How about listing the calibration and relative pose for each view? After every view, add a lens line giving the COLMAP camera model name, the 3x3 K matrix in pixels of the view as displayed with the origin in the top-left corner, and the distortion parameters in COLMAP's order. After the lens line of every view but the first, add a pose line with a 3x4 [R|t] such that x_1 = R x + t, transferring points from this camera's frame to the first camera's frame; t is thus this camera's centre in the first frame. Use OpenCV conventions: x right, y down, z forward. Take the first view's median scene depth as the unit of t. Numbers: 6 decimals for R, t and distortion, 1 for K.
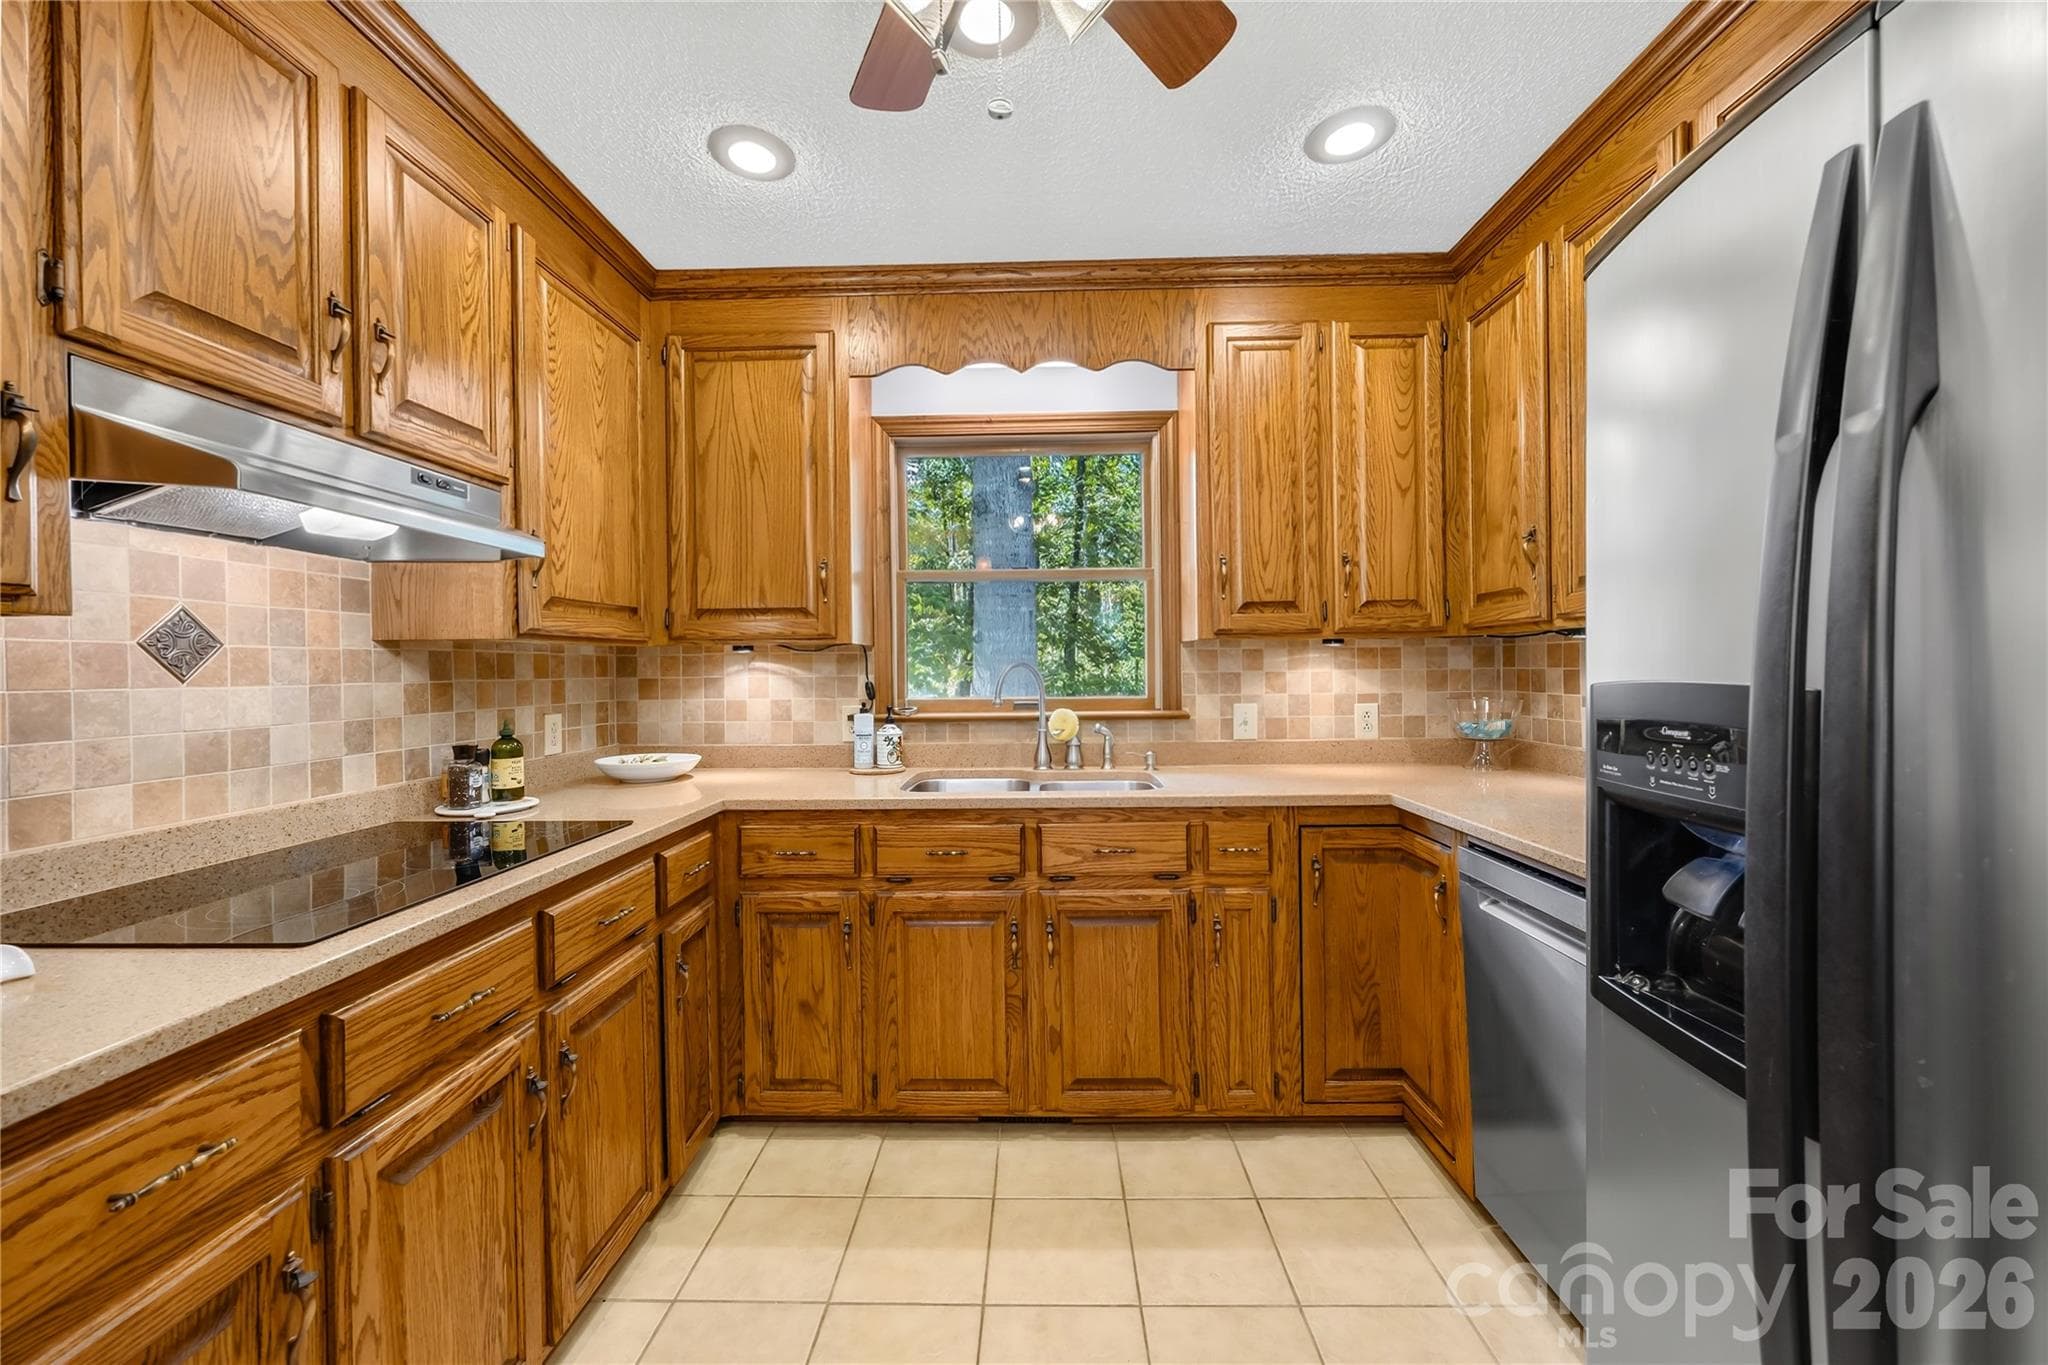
lens RADIAL K [[781.3, 0, 1017.8], [0, 781.3, 670.5], [0, 0, 1]] dist [-0.002884, -0.000415]
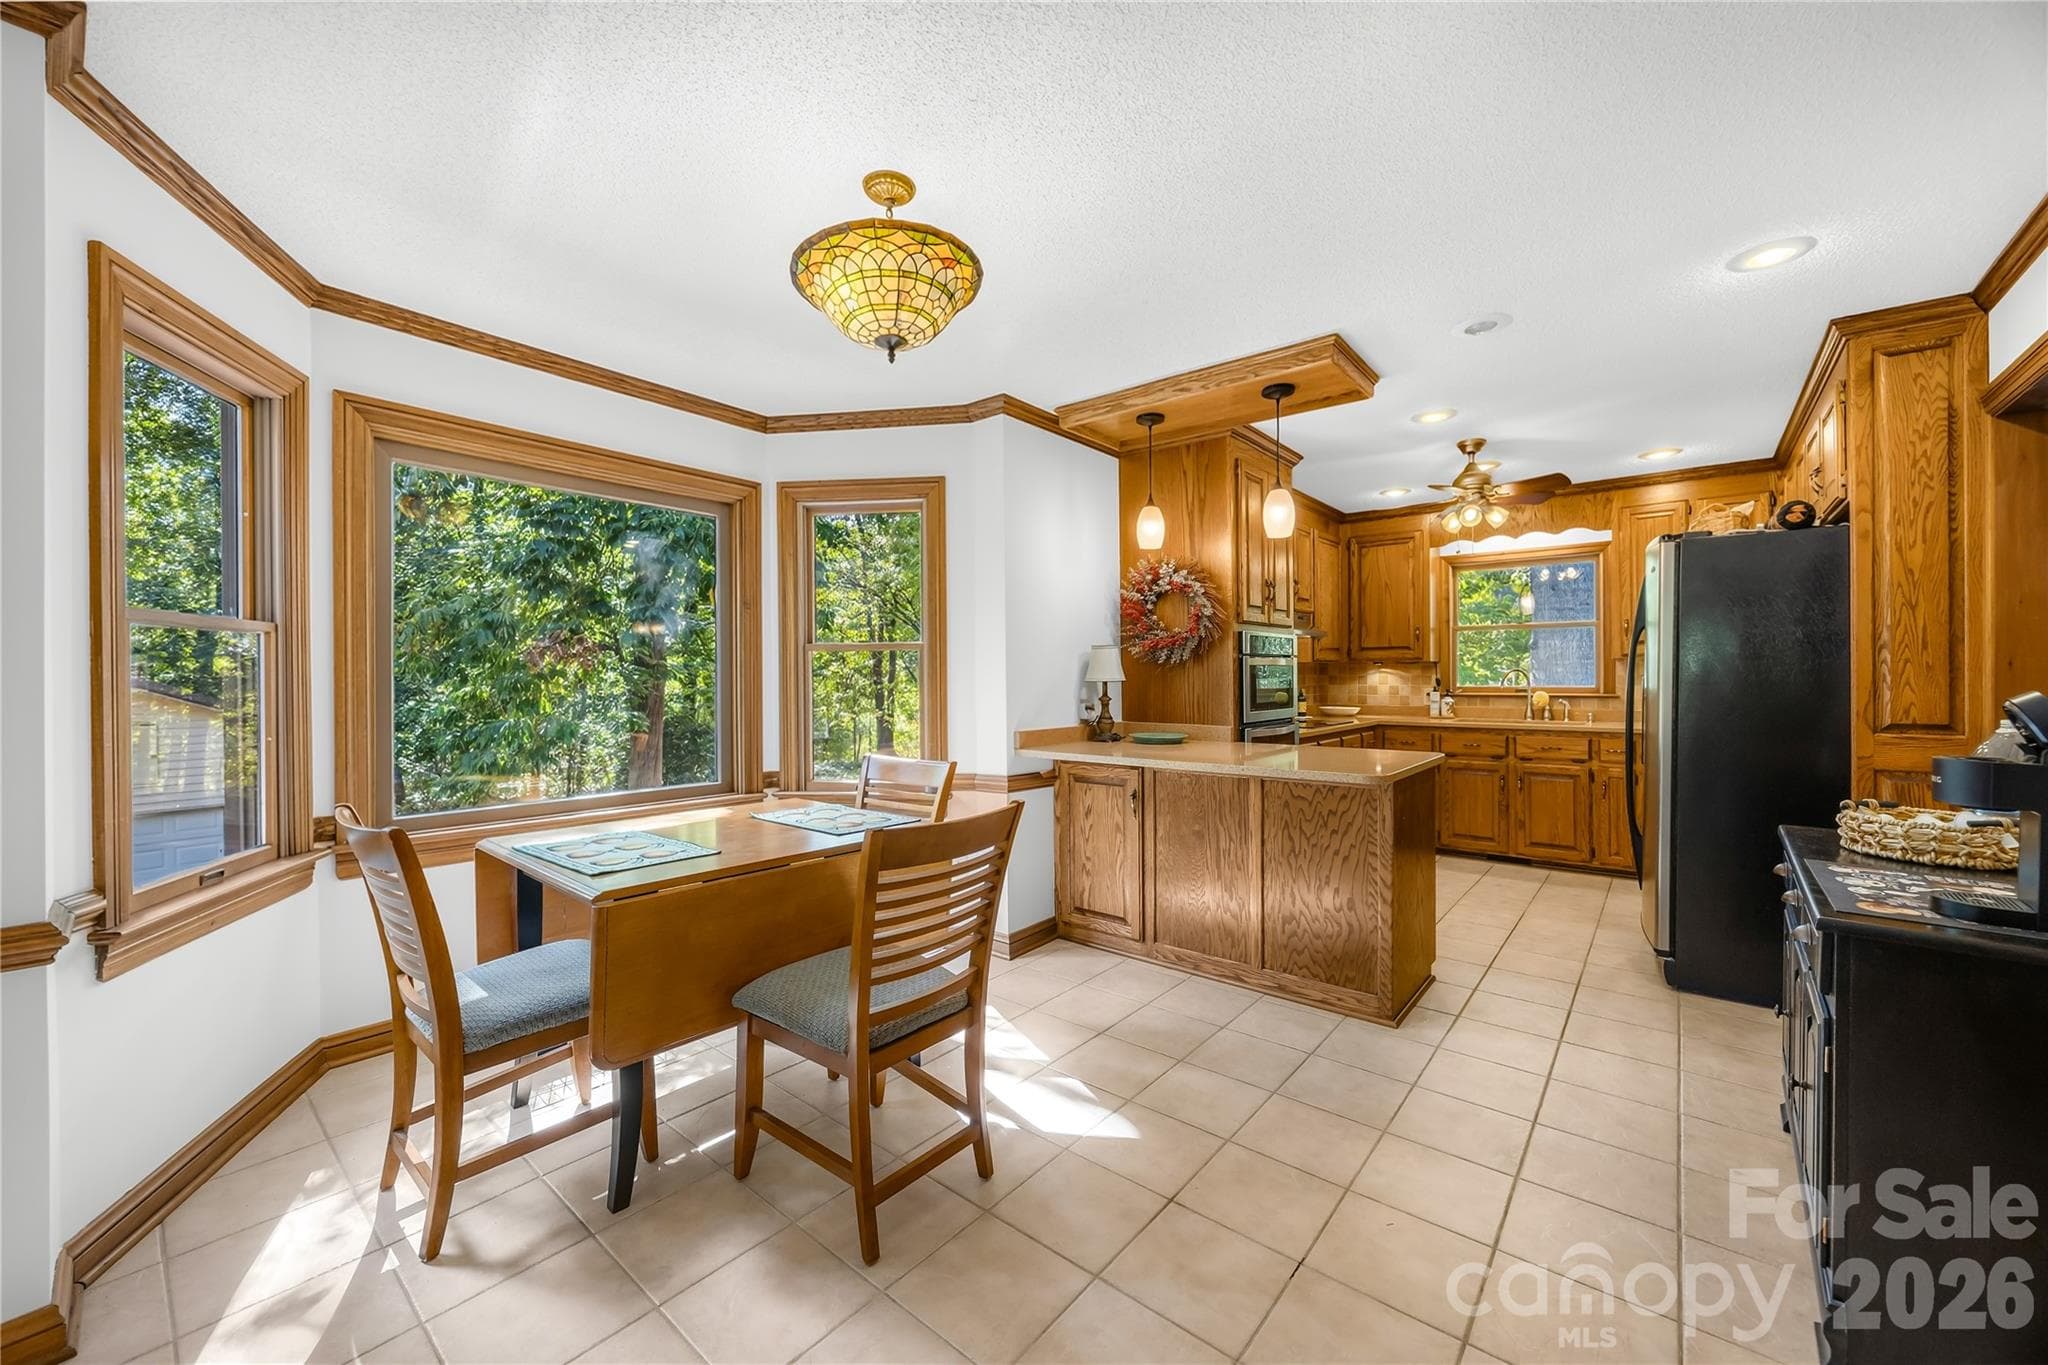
lens RADIAL K [[781.3, 0, 1021.2], [0, 781.3, 679.9], [0, 0, 1]] dist [-0.002884, -0.000415]
pose [[0.782248, 0.010394, -0.622881, 0.337513], [-0.003628, 0.999920, 0.012129, -0.002876], [0.622957, -0.007229, 0.782223, -1.871944]]
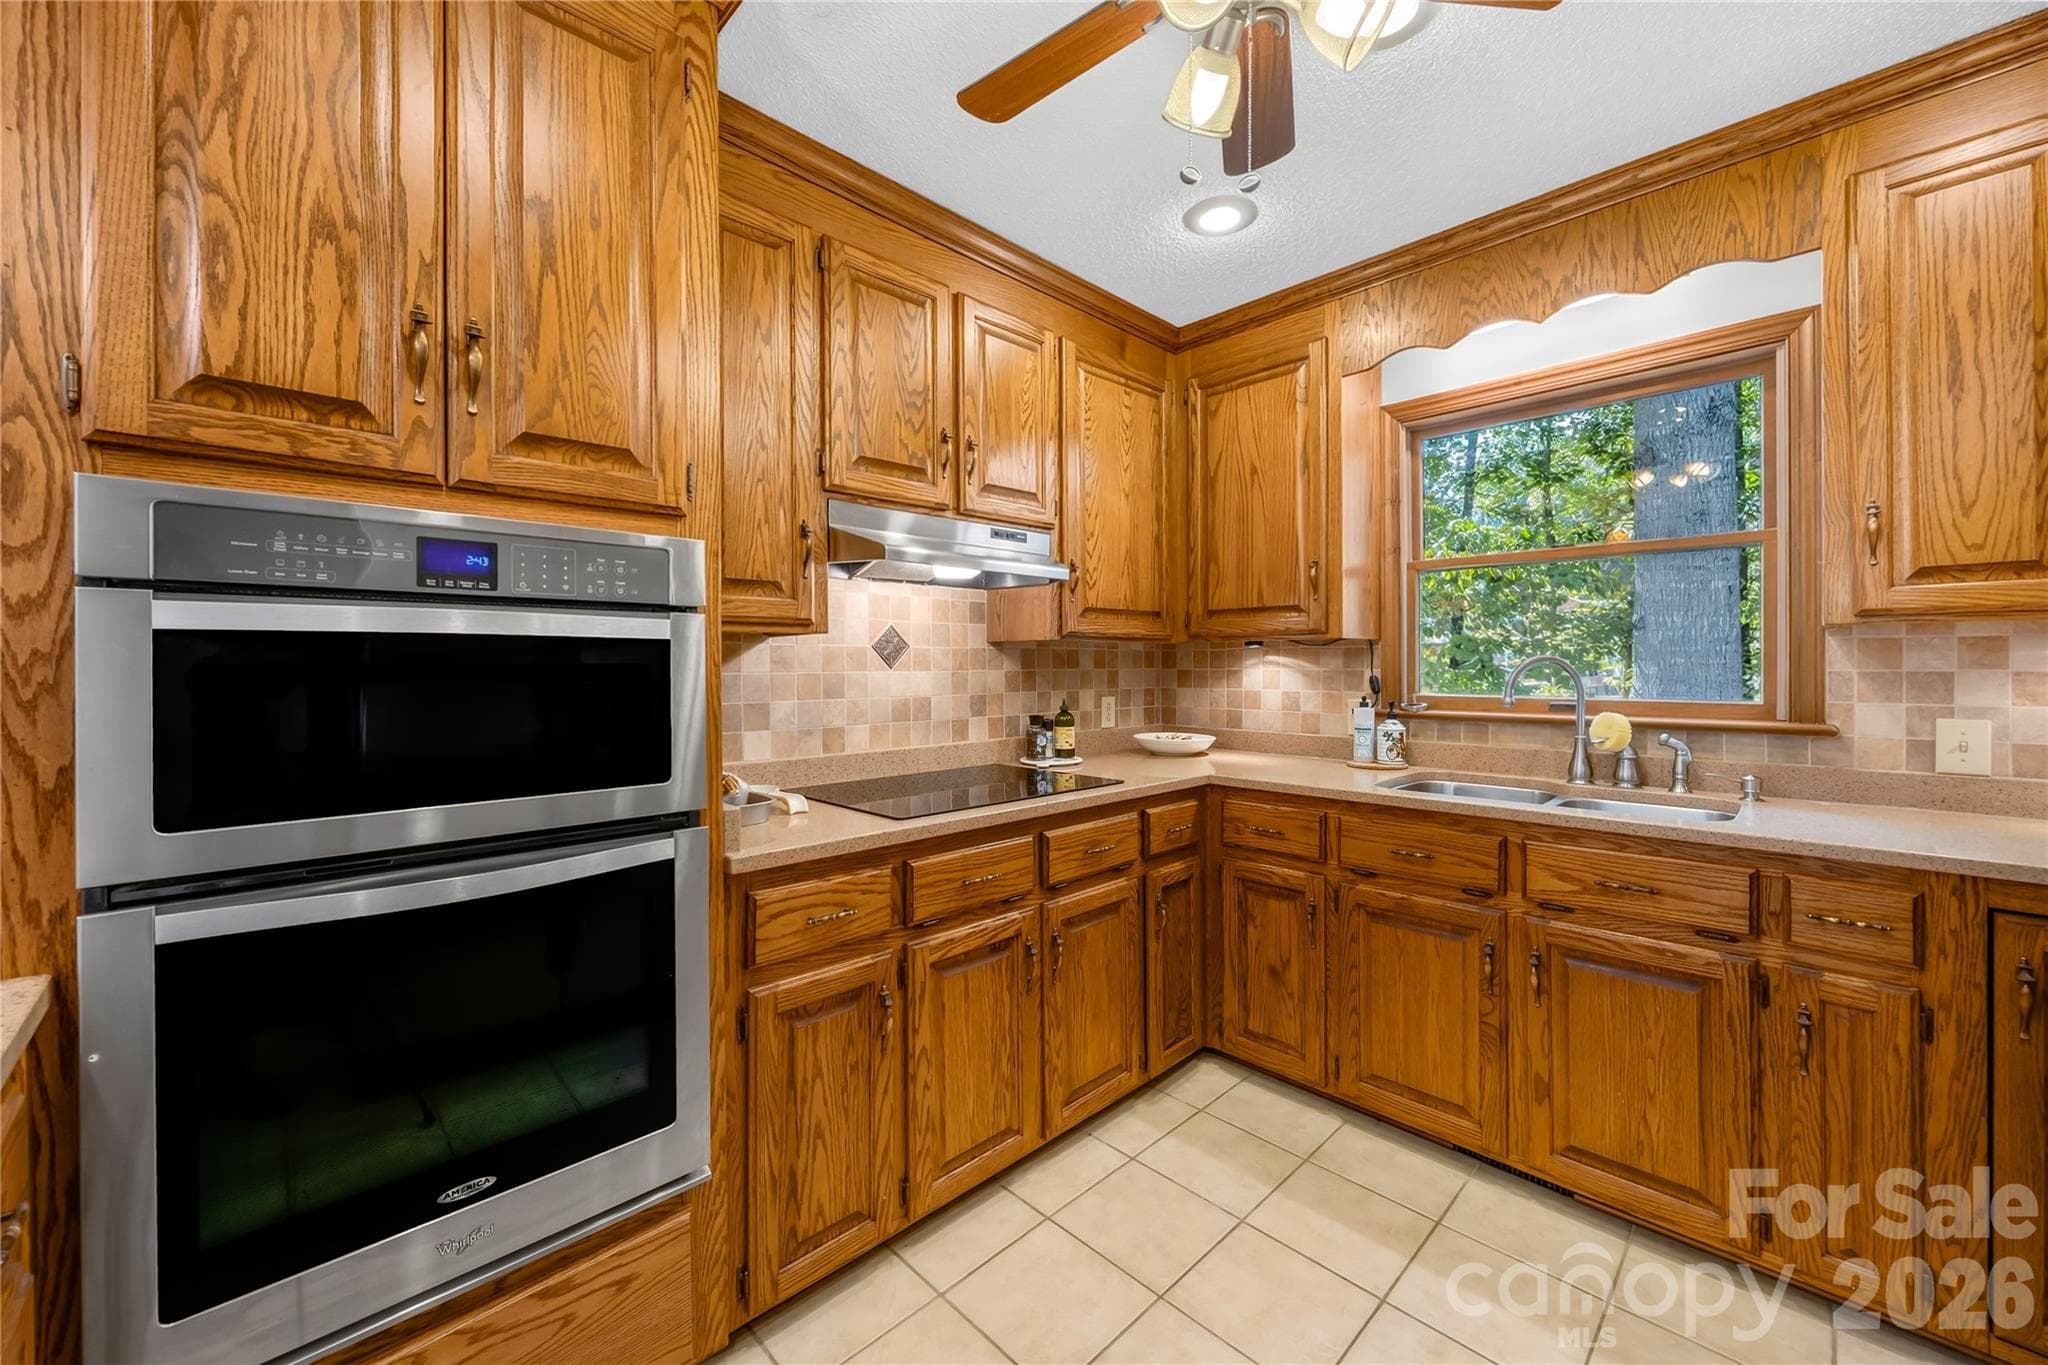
lens RADIAL K [[781.3, 0, 1017.7], [0, 781.3, 667.9], [0, 0, 1]] dist [-0.002884, -0.000415]
pose [[0.712002, 0.010574, -0.702098, 0.236438], [-0.006249, 0.999942, 0.008722, -0.001984], [0.702150, -0.001823, 0.712027, -0.029140]]
